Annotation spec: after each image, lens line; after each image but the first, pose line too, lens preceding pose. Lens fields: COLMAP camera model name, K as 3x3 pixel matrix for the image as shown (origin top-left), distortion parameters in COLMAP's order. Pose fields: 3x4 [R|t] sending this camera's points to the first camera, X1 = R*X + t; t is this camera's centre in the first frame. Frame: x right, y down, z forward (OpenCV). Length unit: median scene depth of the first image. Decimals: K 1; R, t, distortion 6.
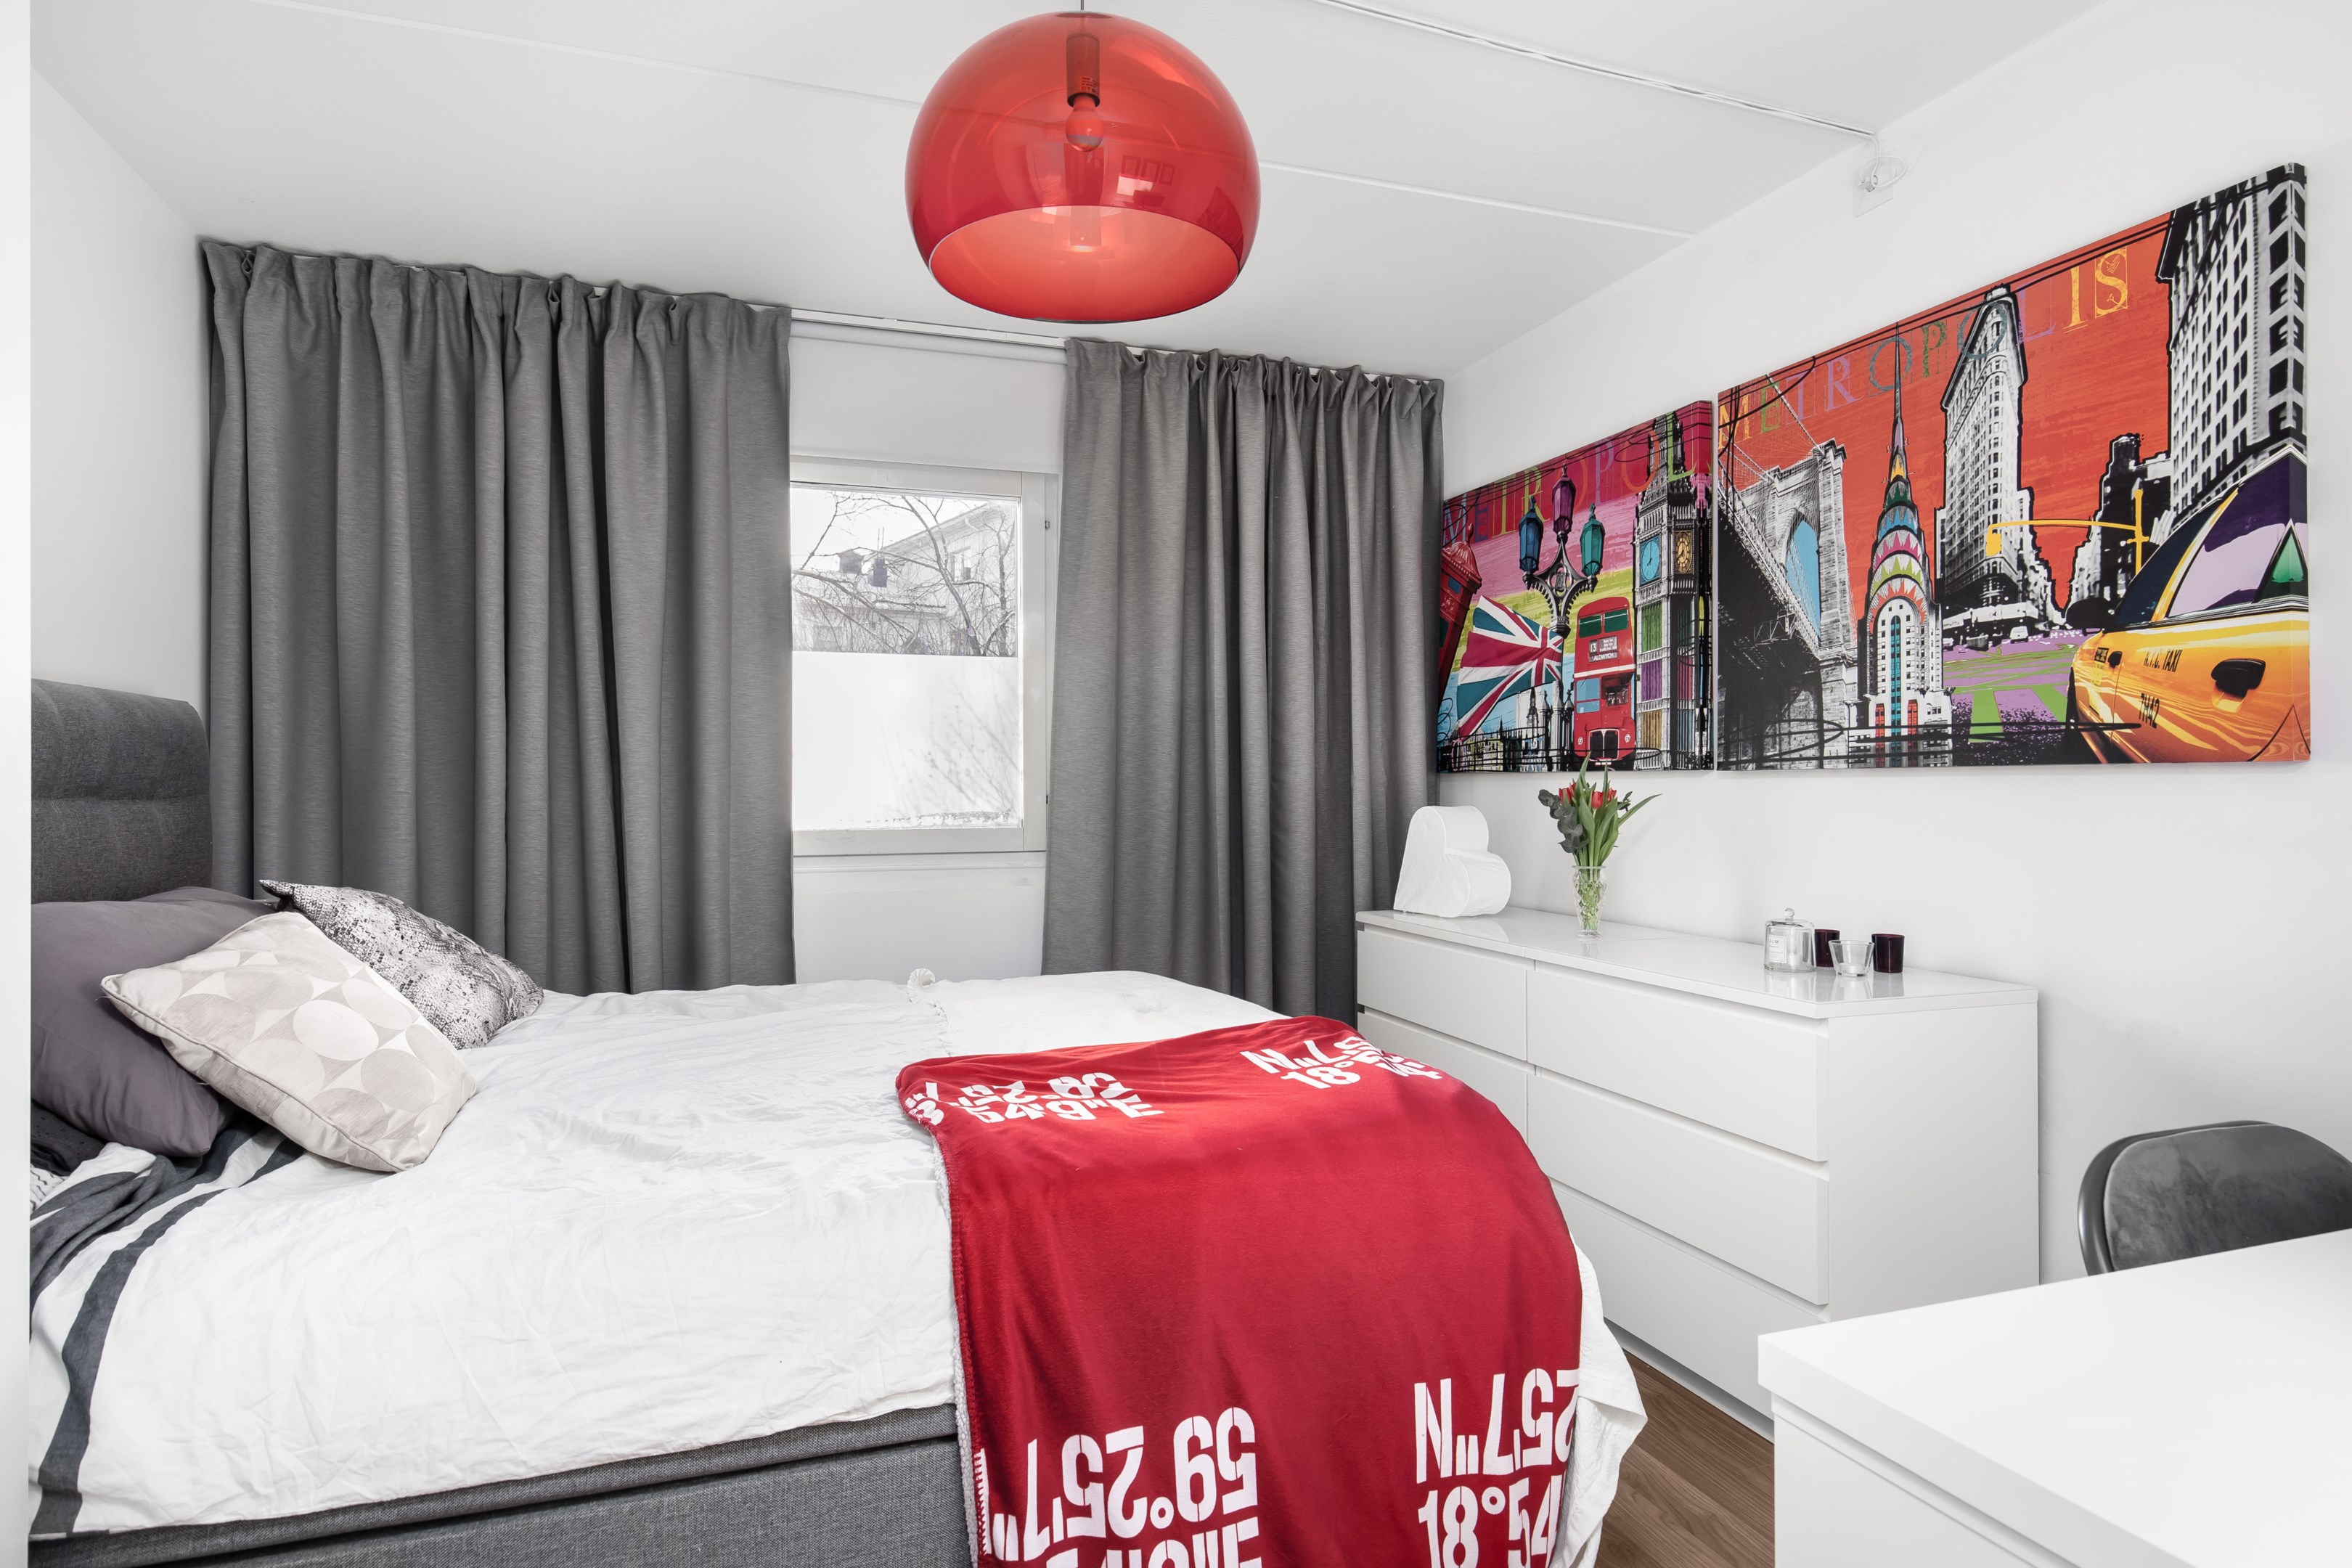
lens RADIAL K [[1313.2, 0, 1176.0], [0, 1313.2, 784.0], [0, 0, 1]] dist [0.002378, 0.000541]
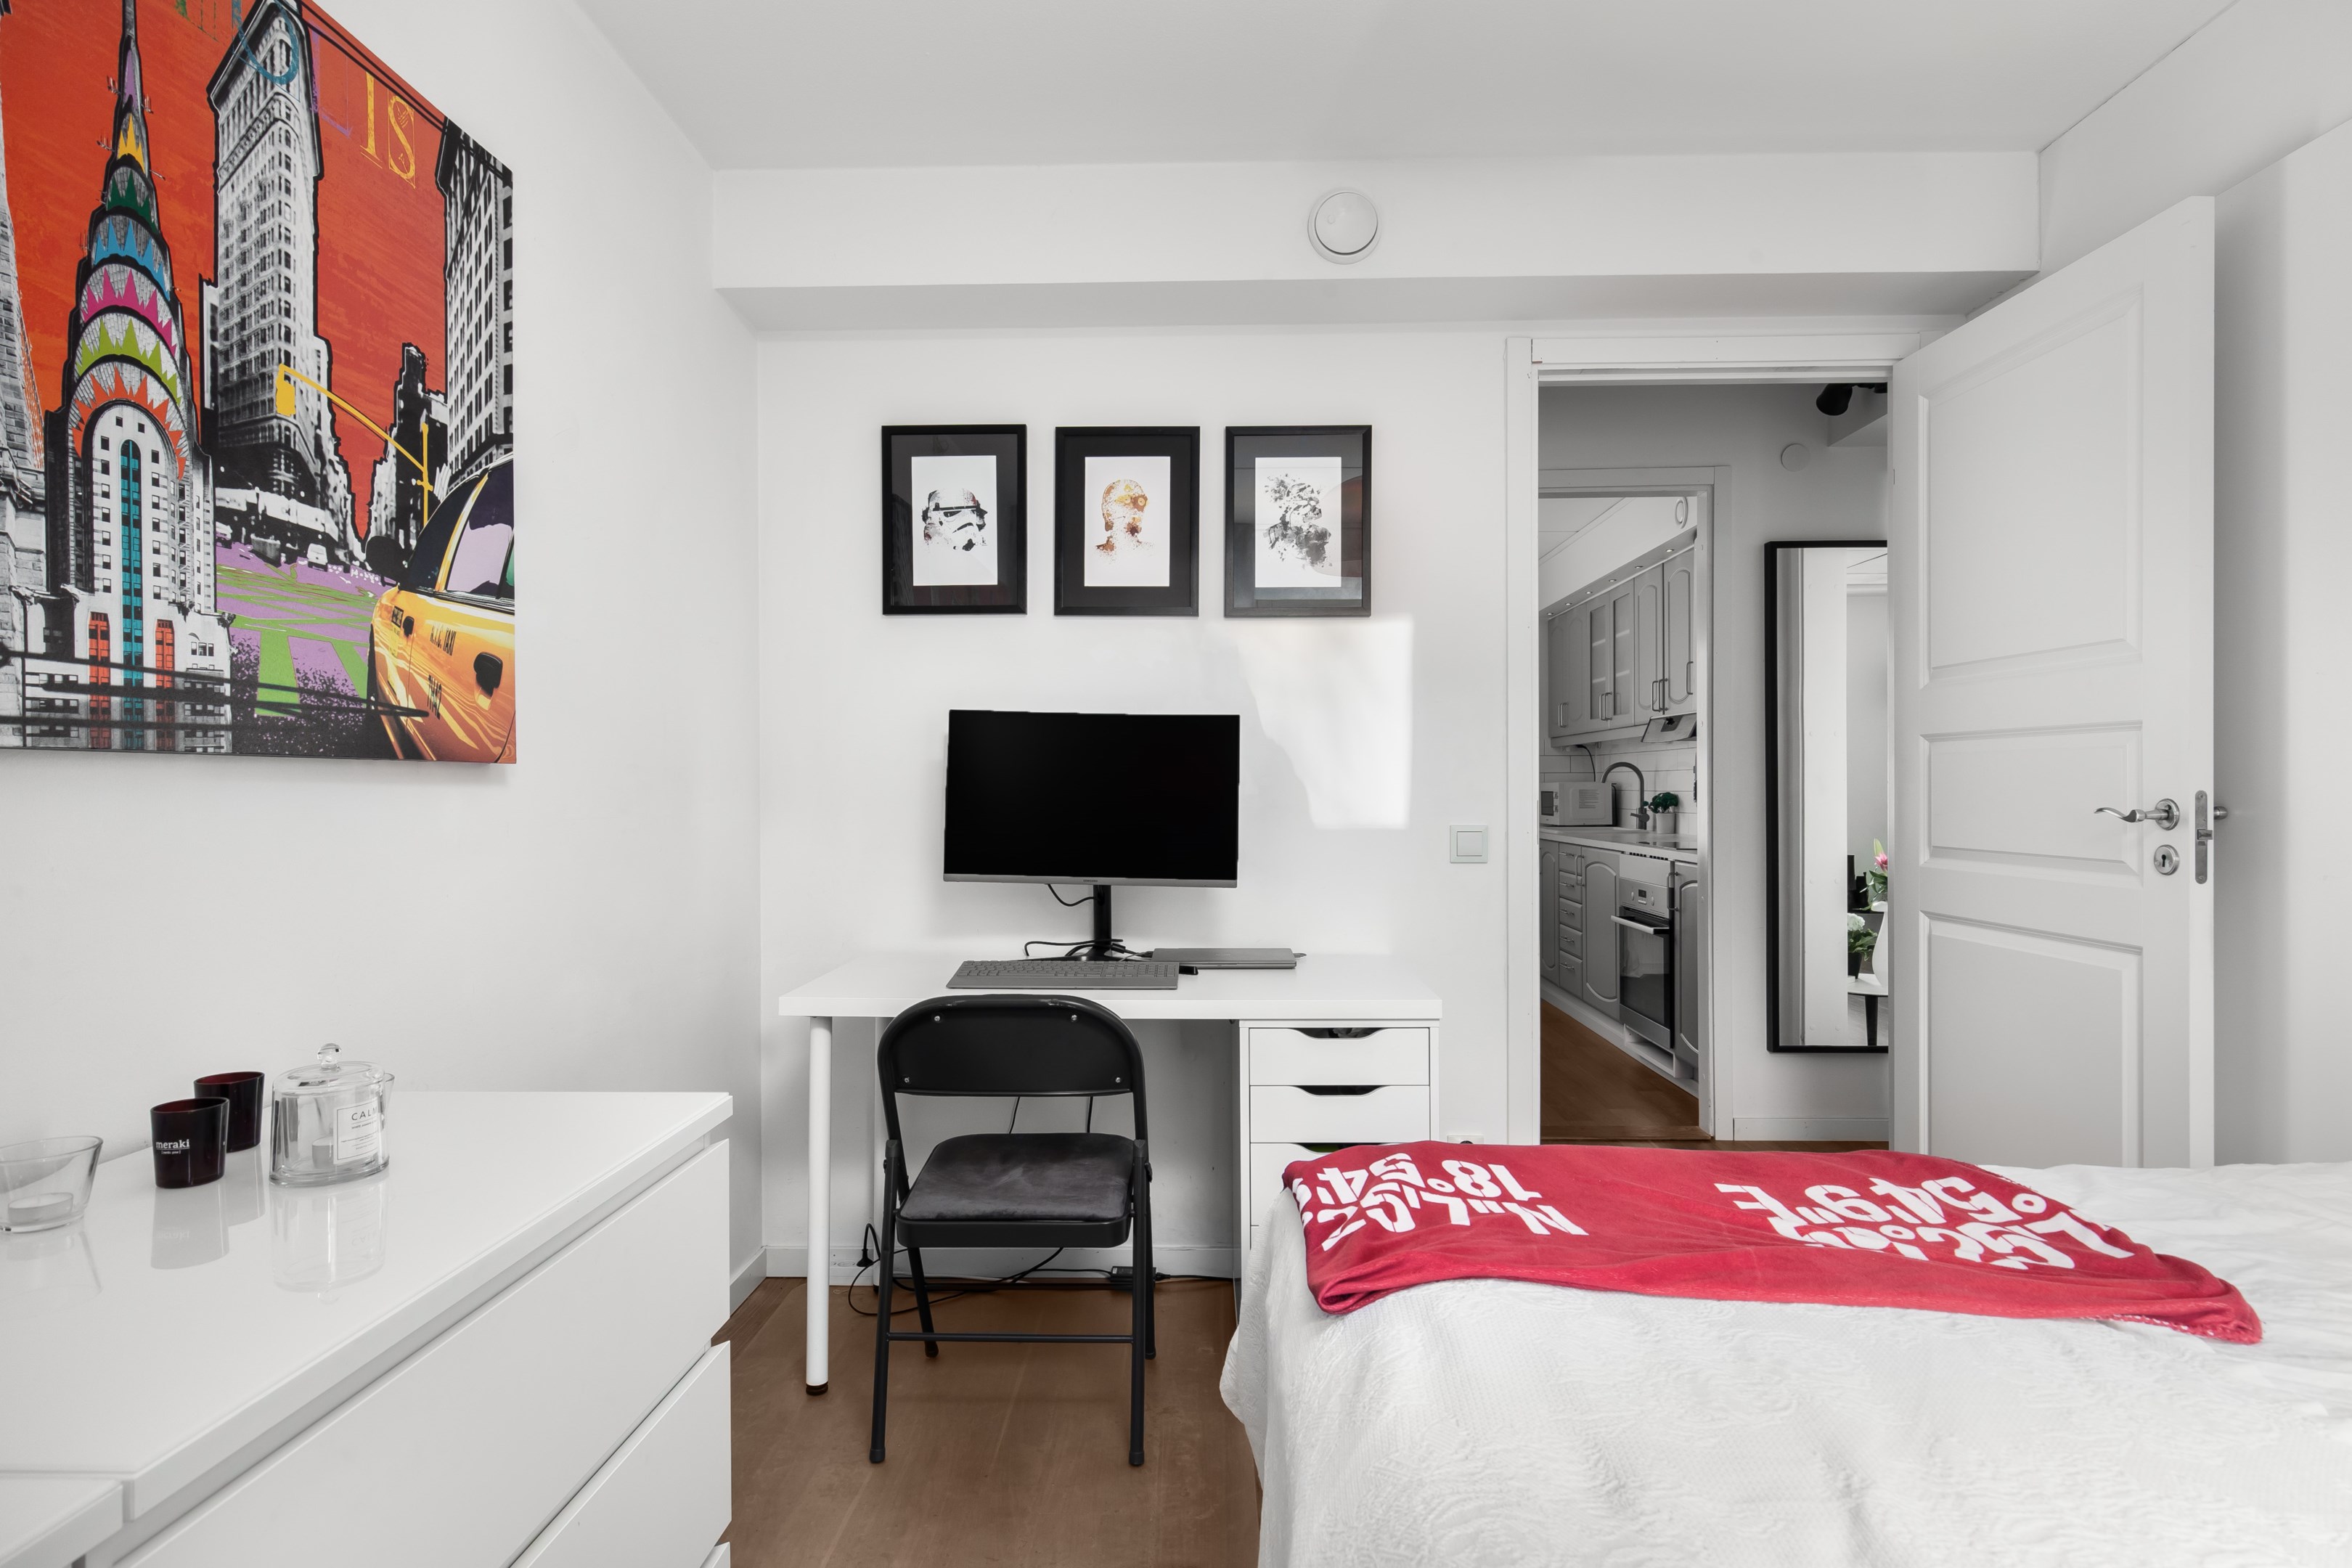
lens RADIAL K [[1313.2, 0, 1176.0], [0, 1313.2, 784.0], [0, 0, 1]] dist [0.002378, 0.000541]
pose [[-0.937228, 0.004819, 0.348684, 0.014141], [0.003420, 0.999983, -0.004628, 0.003708], [-0.348701, -0.003145, -0.937229, 1.448712]]
